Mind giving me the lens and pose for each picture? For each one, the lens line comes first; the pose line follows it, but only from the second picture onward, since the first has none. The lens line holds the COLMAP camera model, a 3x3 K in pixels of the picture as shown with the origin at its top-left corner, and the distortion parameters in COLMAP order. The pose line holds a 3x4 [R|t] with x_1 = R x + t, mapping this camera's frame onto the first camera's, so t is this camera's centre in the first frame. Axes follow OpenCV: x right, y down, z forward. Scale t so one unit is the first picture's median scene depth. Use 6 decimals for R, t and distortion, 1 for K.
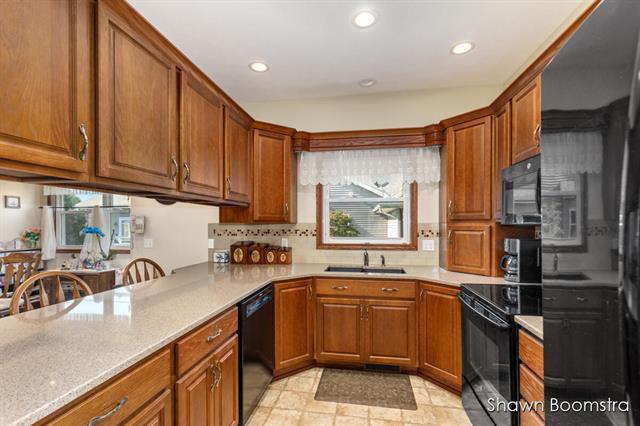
lens RADIAL K [[298.3, 0, 313.8], [0, 298.3, 224.2], [0, 0, 1]] dist [0.002205, -0.000961]
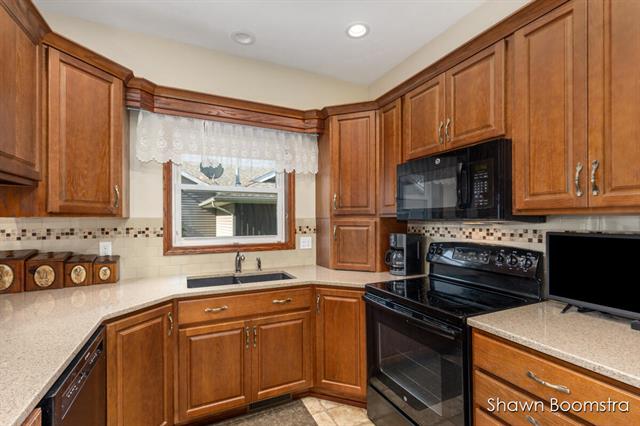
lens RADIAL K [[298.3, 0, 324.6], [0, 298.3, 218.4], [0, 0, 1]] dist [0.002205, -0.000961]
pose [[0.809528, 0.002655, 0.587075, -0.117918], [0.000622, 0.999985, -0.005380, 0.001671], [-0.587081, 0.004721, 0.809515, 0.269402]]
